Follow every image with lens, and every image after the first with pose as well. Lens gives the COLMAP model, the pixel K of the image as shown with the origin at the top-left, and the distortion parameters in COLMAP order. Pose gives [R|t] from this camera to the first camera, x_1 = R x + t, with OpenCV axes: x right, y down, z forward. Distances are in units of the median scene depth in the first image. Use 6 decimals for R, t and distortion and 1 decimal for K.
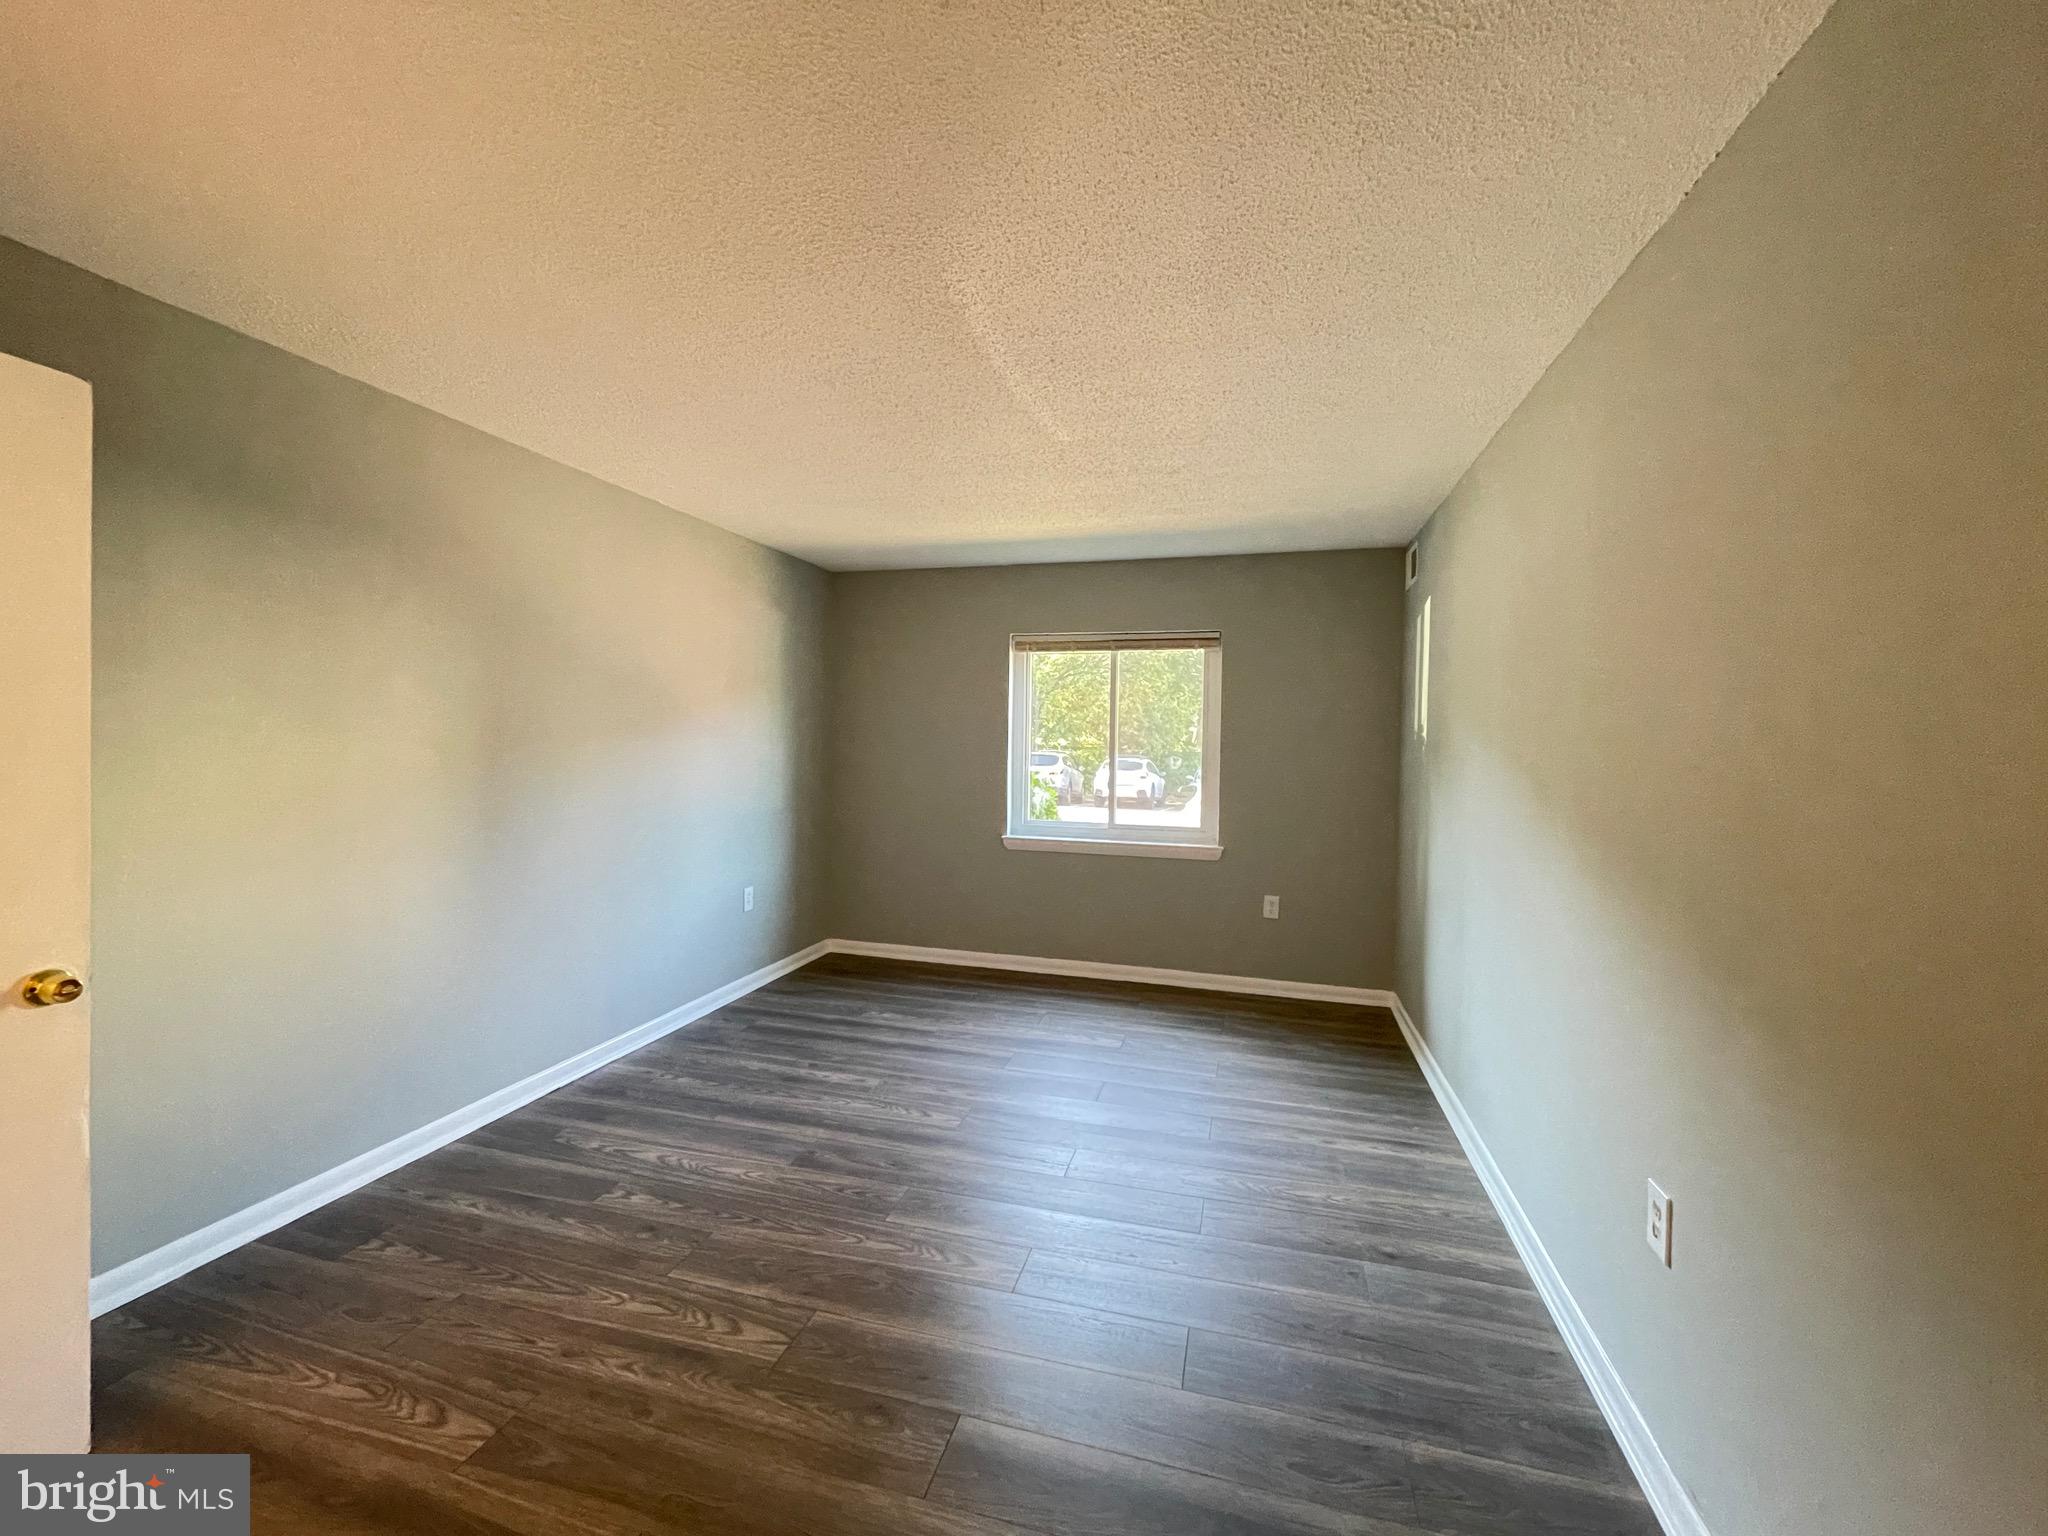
lens RADIAL K [[828.6, 0, 1021.4], [0, 828.6, 769.6], [0, 0, 1]] dist [-0.005017, 0.001926]
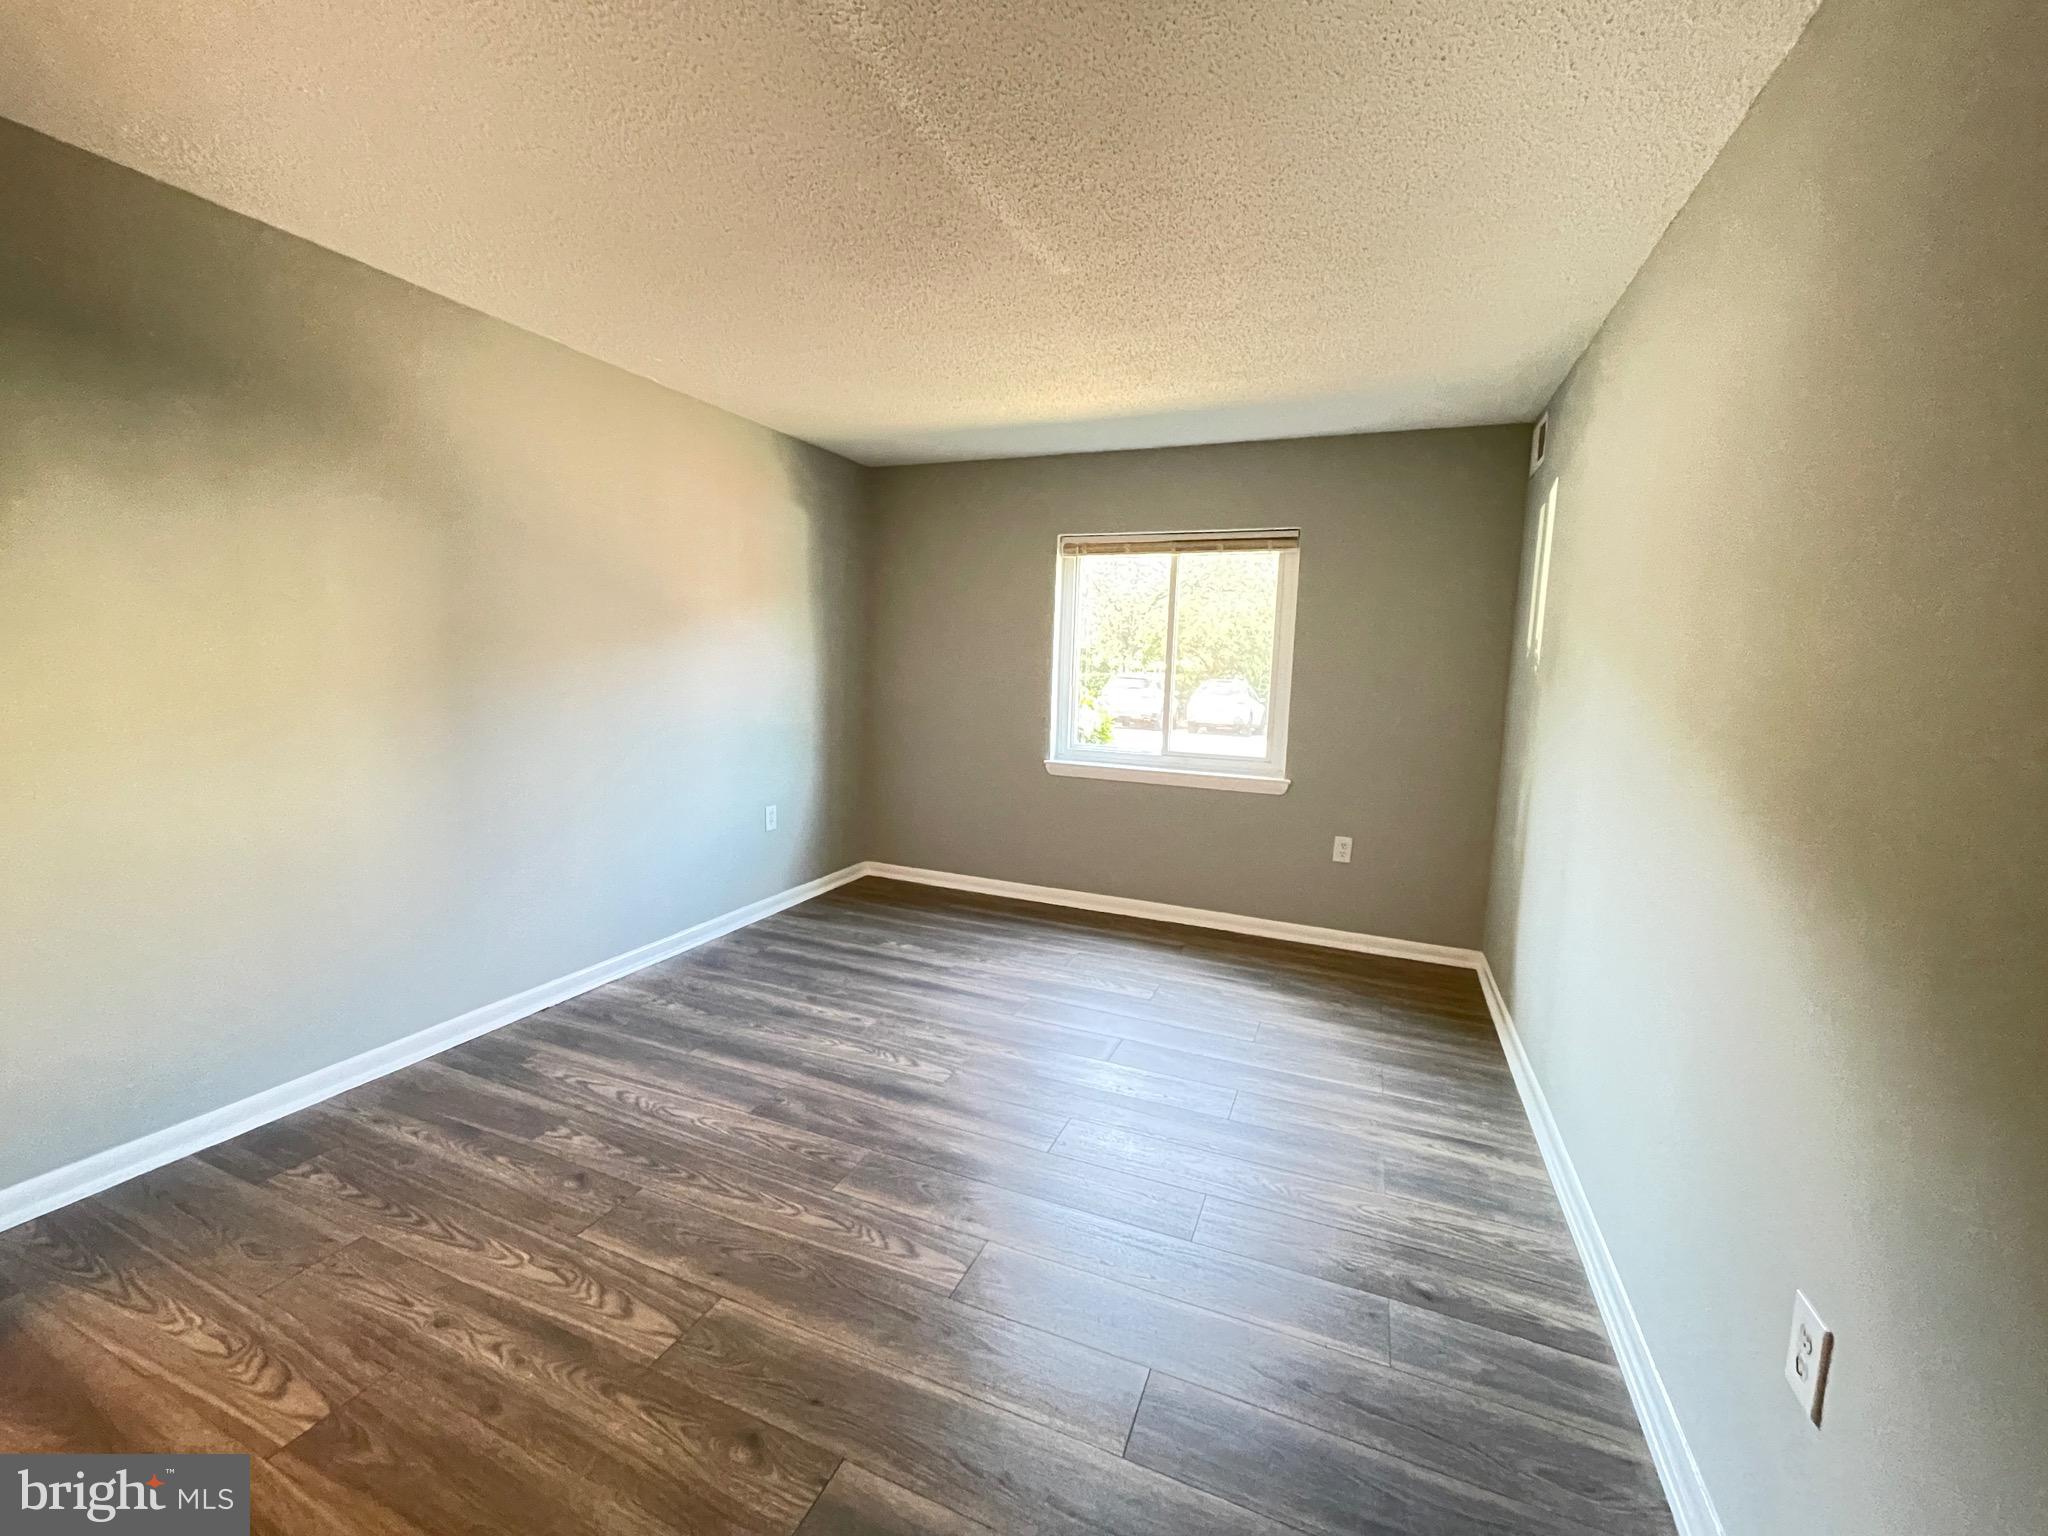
lens RADIAL K [[828.6, 0, 1023.3], [0, 828.6, 764.4], [0, 0, 1]] dist [-0.005017, 0.001926]
pose [[0.992646, 0.031085, -0.116990, 0.096047], [-0.020844, 0.995923, 0.087765, 0.008313], [0.119241, -0.084681, 0.989248, 0.143239]]
